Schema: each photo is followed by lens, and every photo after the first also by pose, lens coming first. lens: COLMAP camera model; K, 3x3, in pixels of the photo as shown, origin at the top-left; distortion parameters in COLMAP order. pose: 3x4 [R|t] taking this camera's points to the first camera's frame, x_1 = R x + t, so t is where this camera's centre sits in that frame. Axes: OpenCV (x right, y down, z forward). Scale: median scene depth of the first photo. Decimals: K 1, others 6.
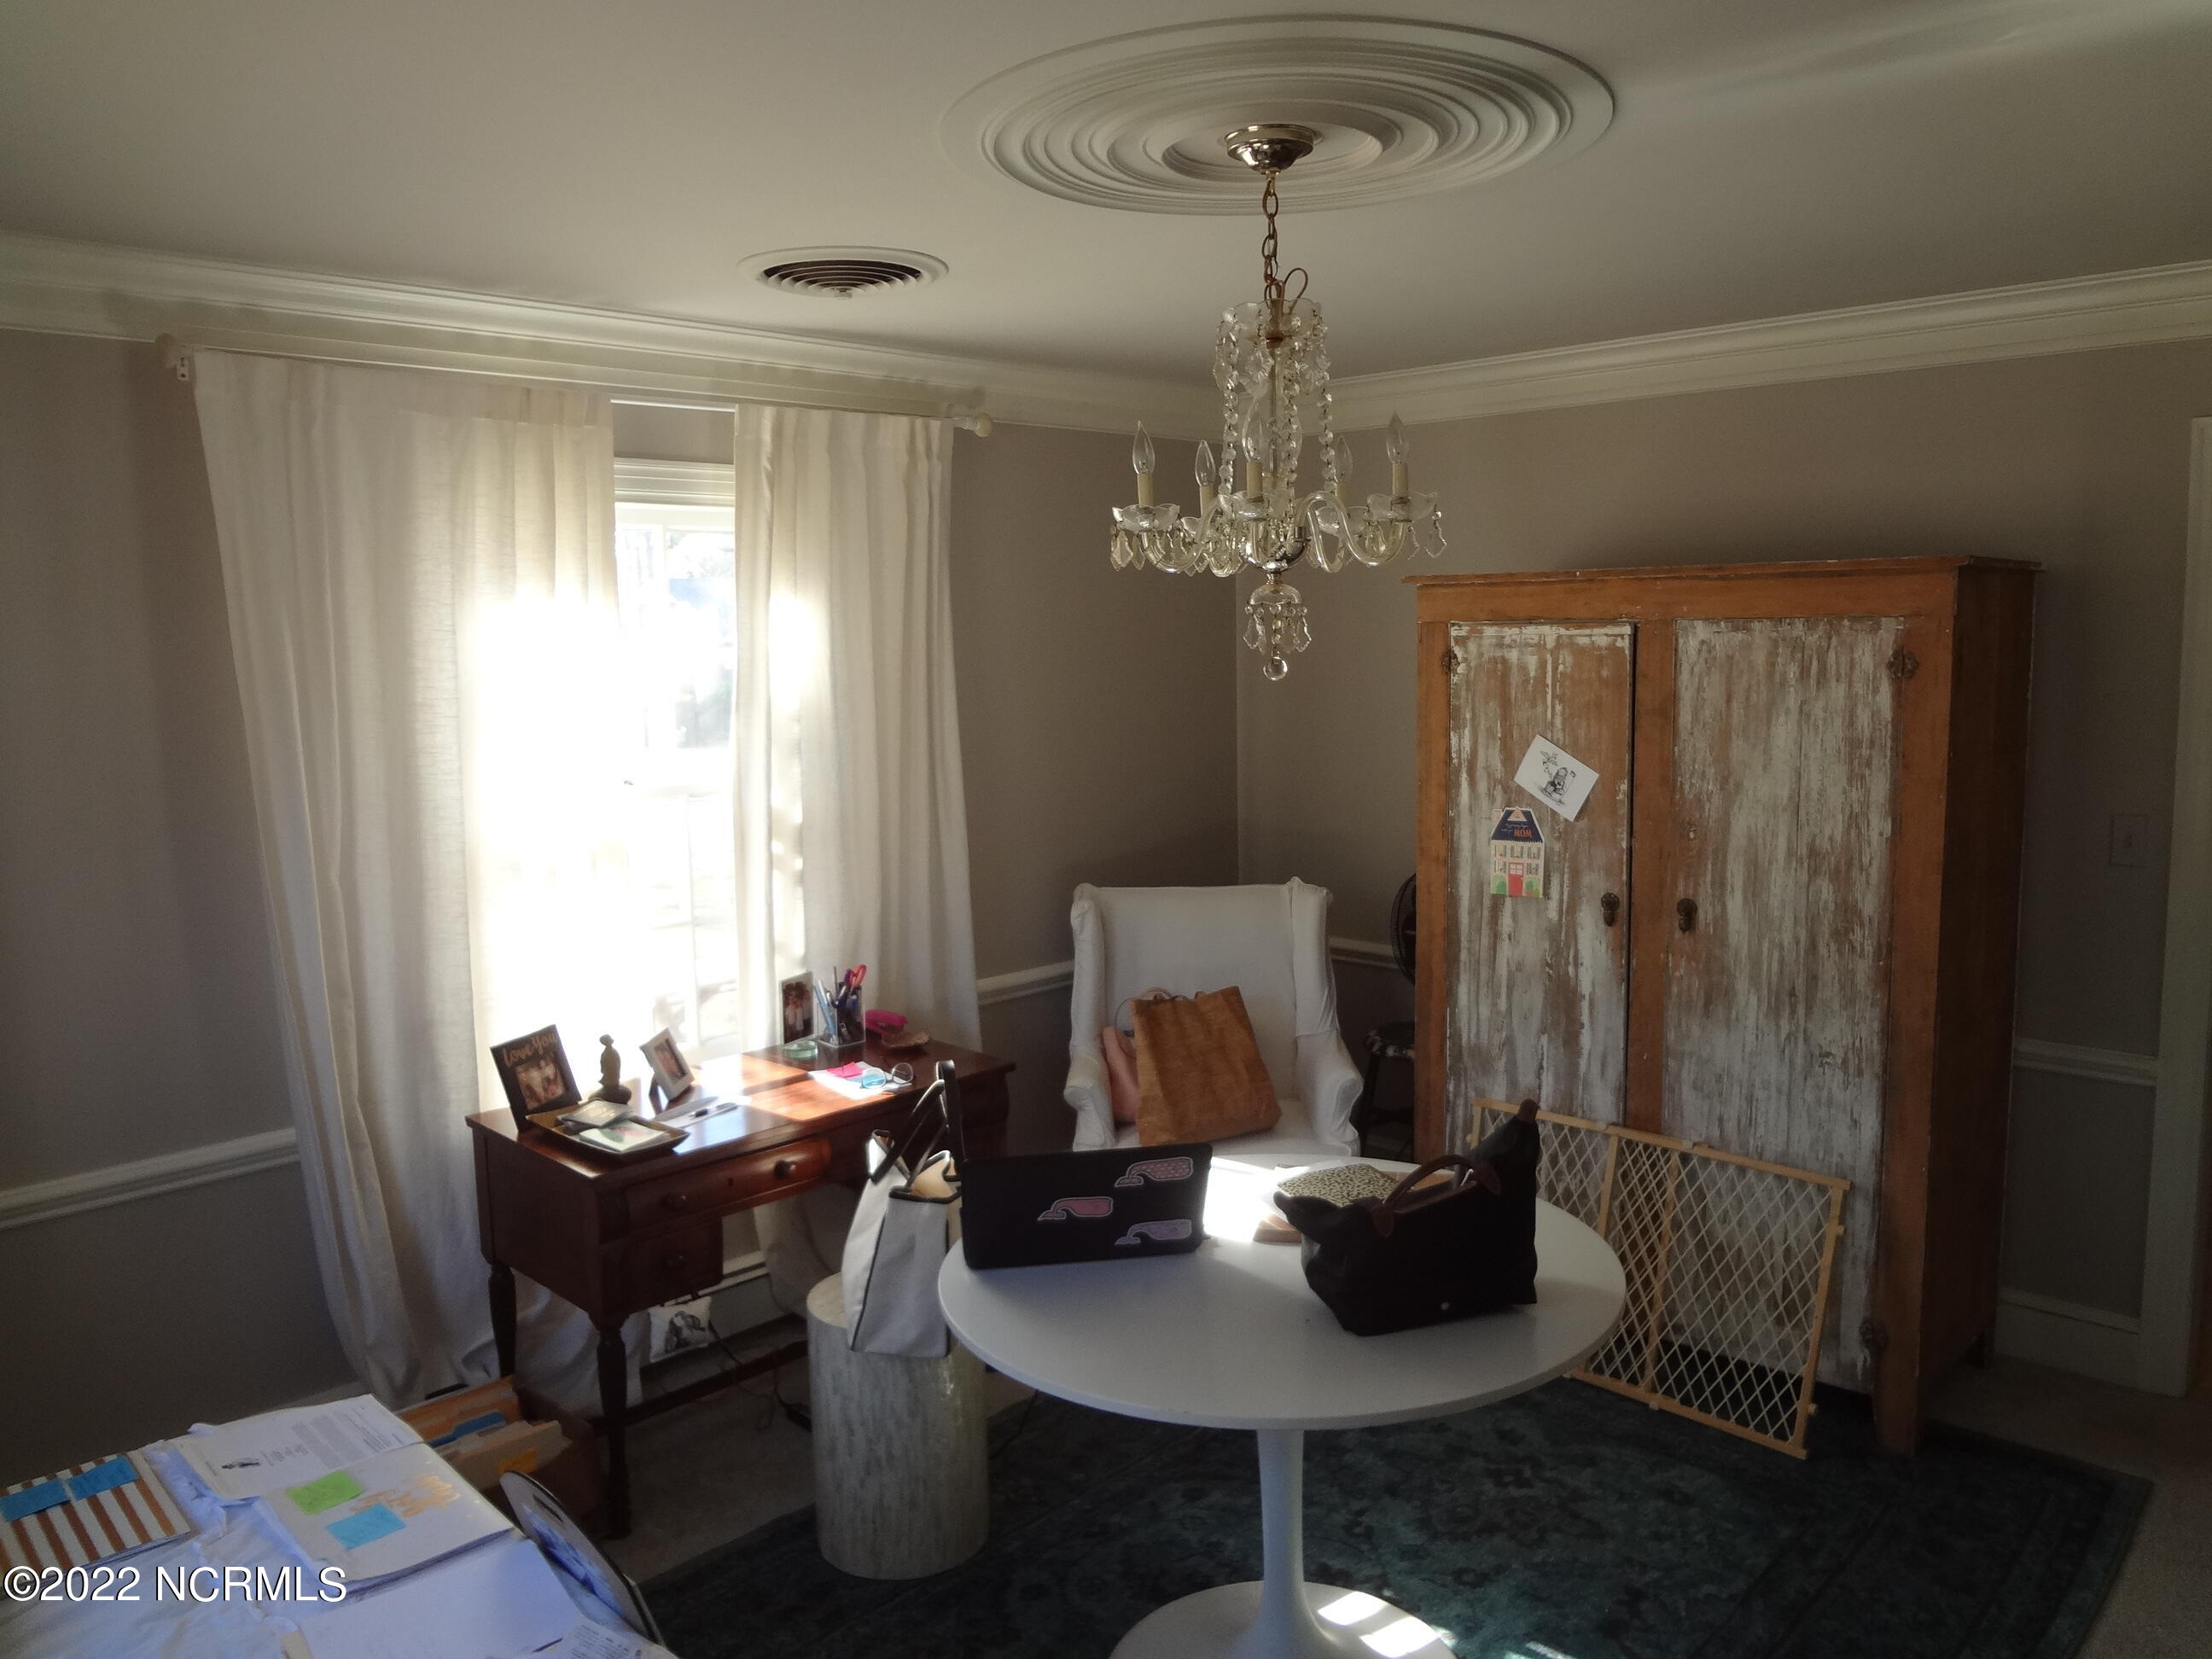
lens RADIAL K [[1660.0, 0, 1106.0], [0, 1660.0, 829.5], [0, 0, 1]] dist [-0.046949, 0.006674]
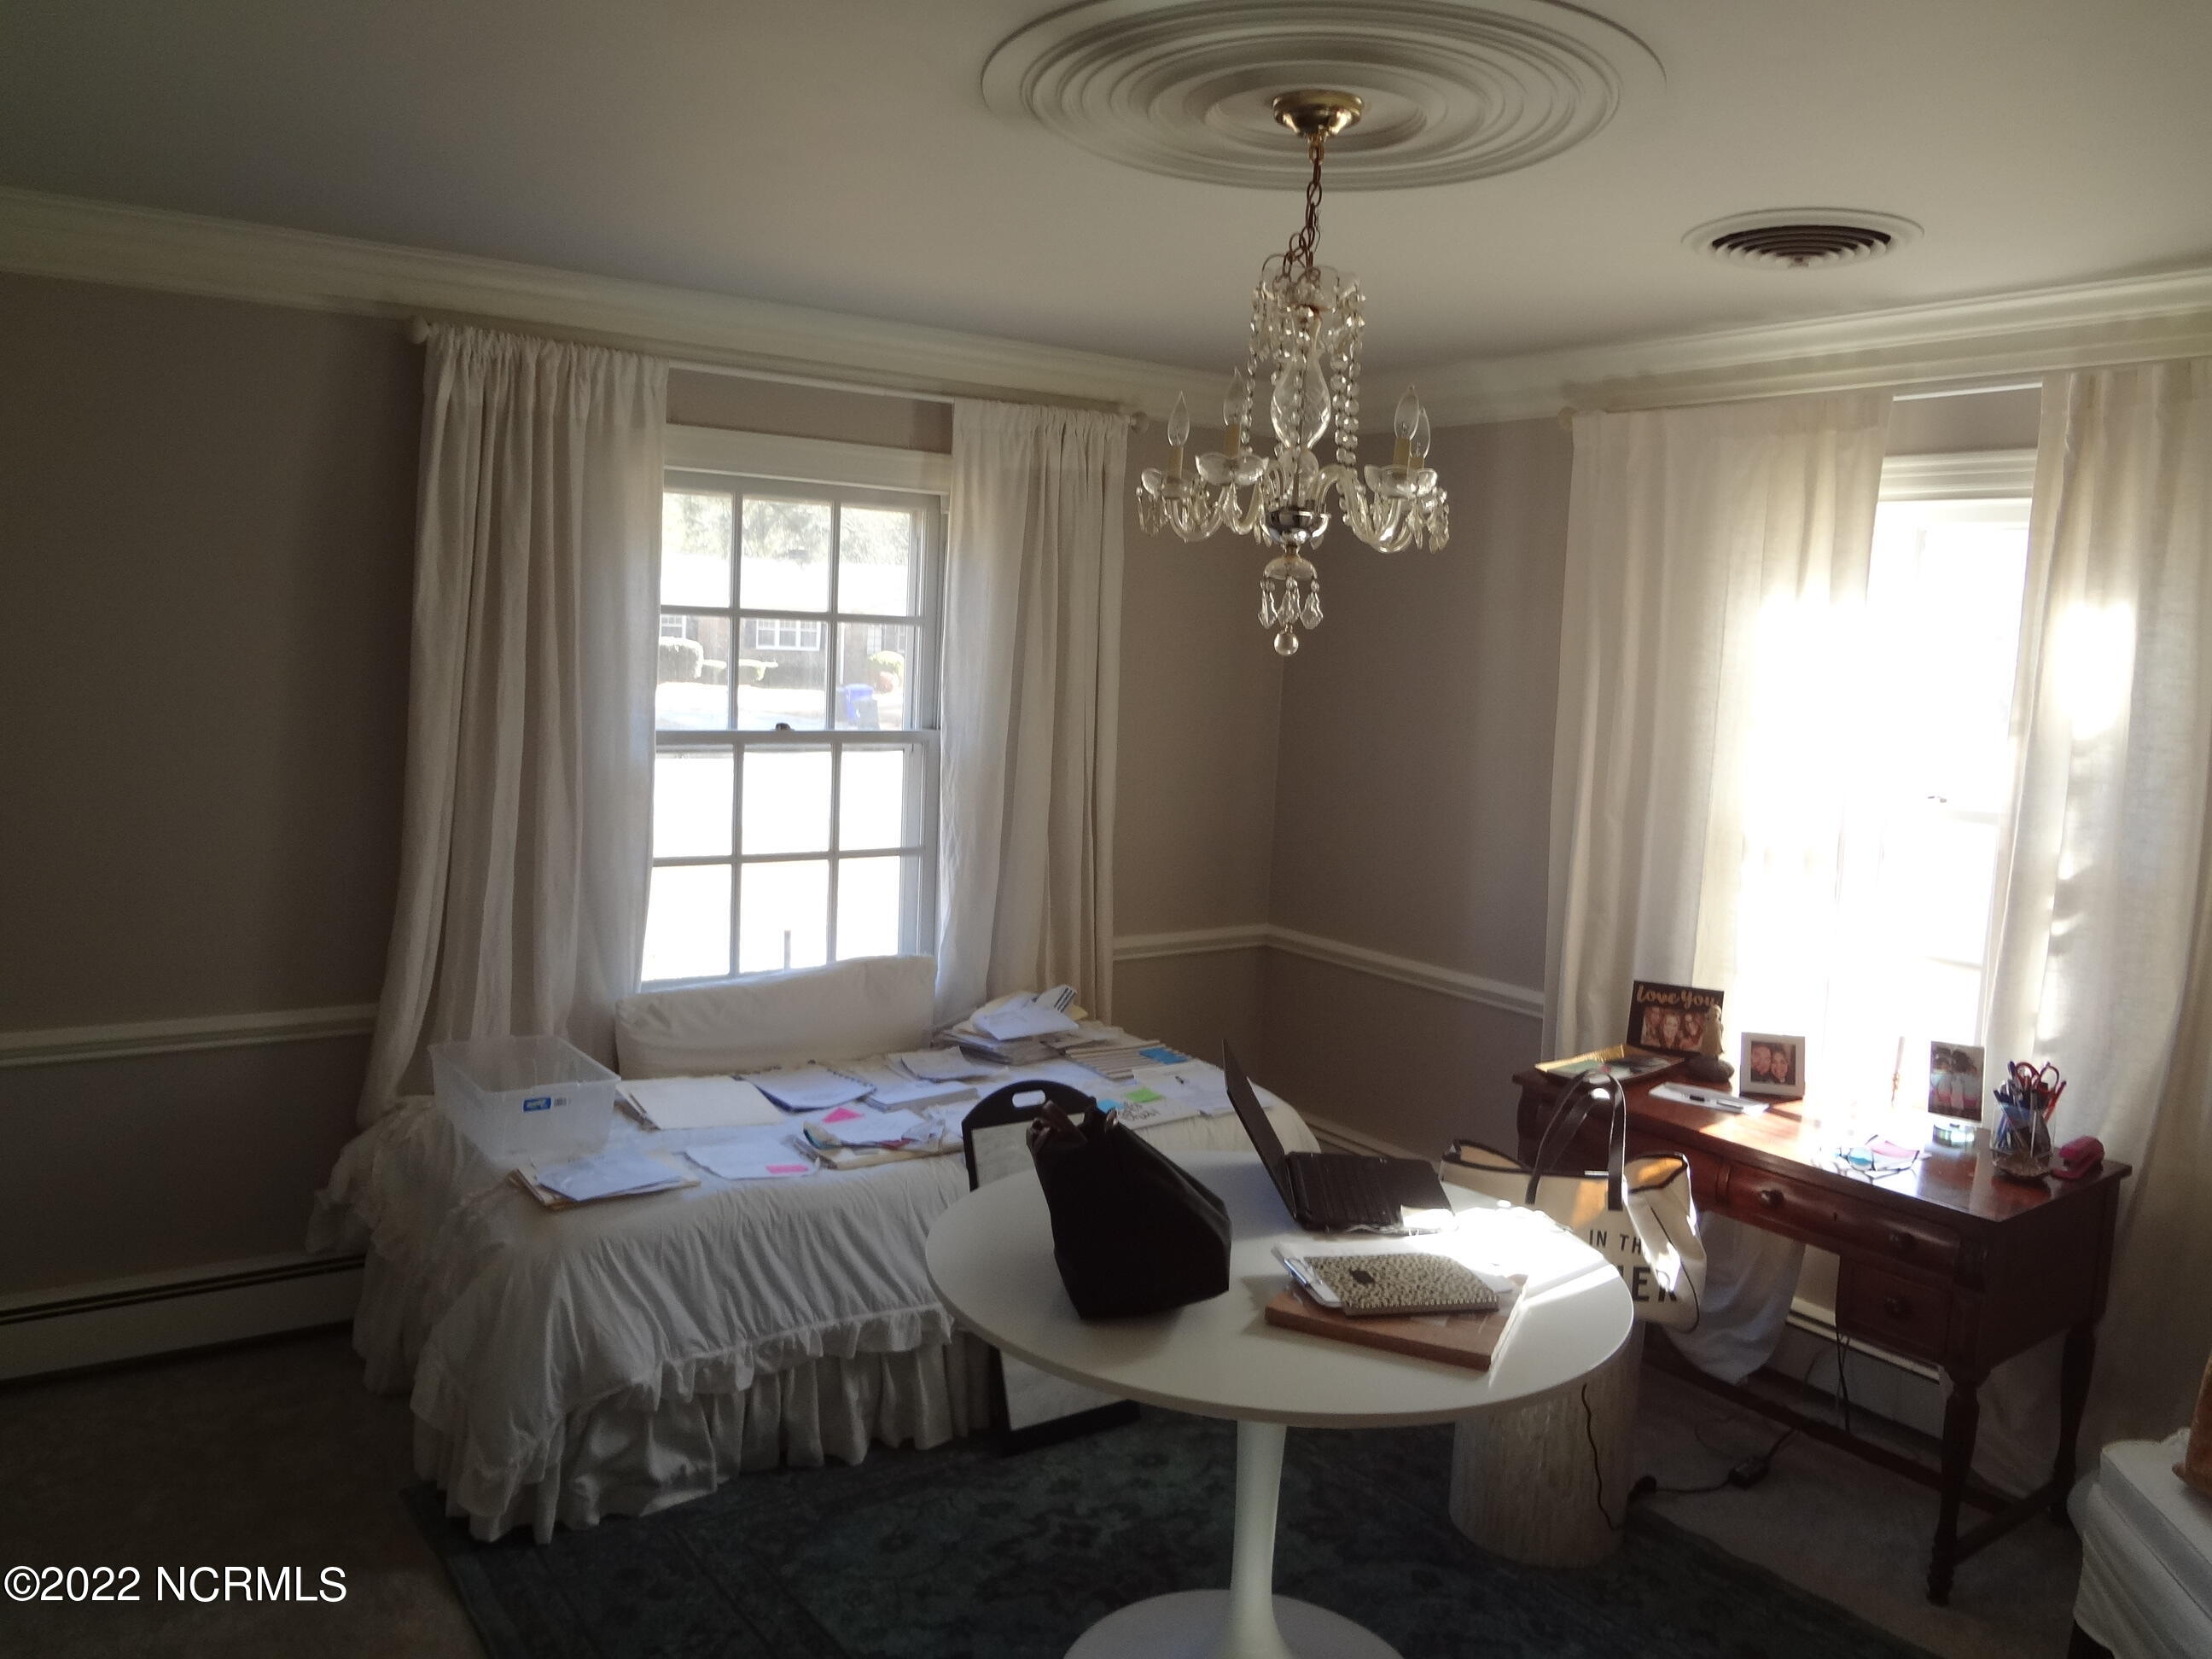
lens RADIAL K [[1660.0, 0, 1106.0], [0, 1660.0, 829.5], [0, 0, 1]] dist [-0.046949, 0.006674]
pose [[-0.179118, 0.124295, -0.975944, 0.783225], [-0.158314, 0.975418, 0.153284, -0.088009], [0.971006, 0.181962, -0.155037, 0.762561]]
